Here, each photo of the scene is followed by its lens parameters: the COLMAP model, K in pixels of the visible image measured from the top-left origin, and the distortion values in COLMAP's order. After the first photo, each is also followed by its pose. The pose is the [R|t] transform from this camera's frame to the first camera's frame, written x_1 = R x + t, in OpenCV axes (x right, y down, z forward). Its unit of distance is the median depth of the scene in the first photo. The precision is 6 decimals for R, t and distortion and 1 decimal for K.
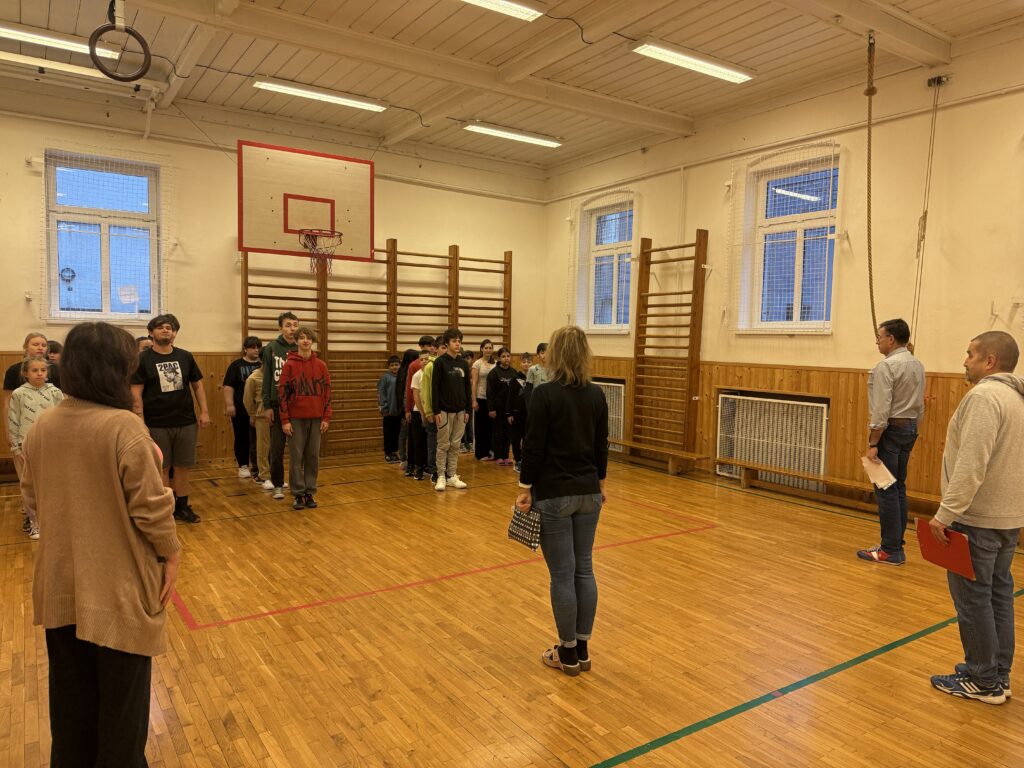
lens RADIAL K [[720.9, 0, 519.7], [0, 720.9, 383.1], [0, 0, 1]] dist [0.054779, -0.068910]
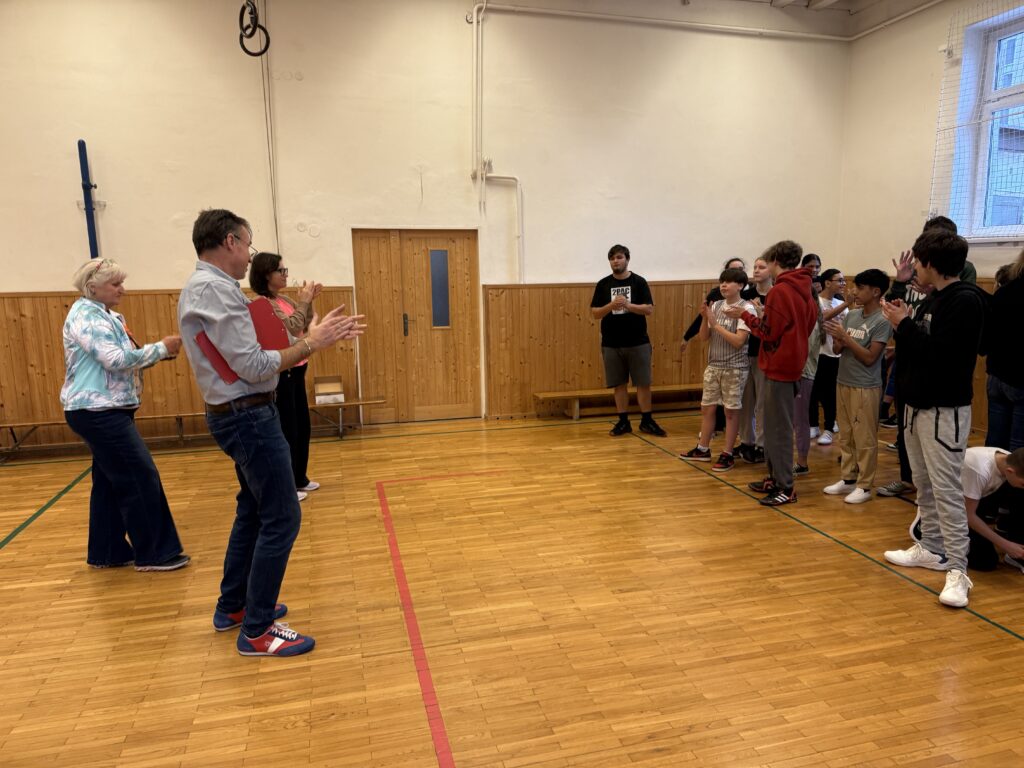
lens RADIAL K [[720.9, 0, 509.5], [0, 720.9, 378.3], [0, 0, 1]] dist [0.054779, -0.068910]
pose [[-0.334516, 0.135667, -0.932574, 0.380566], [-0.052159, 0.985401, 0.162062, -0.043242], [0.940946, 0.102854, -0.322556, 0.915377]]
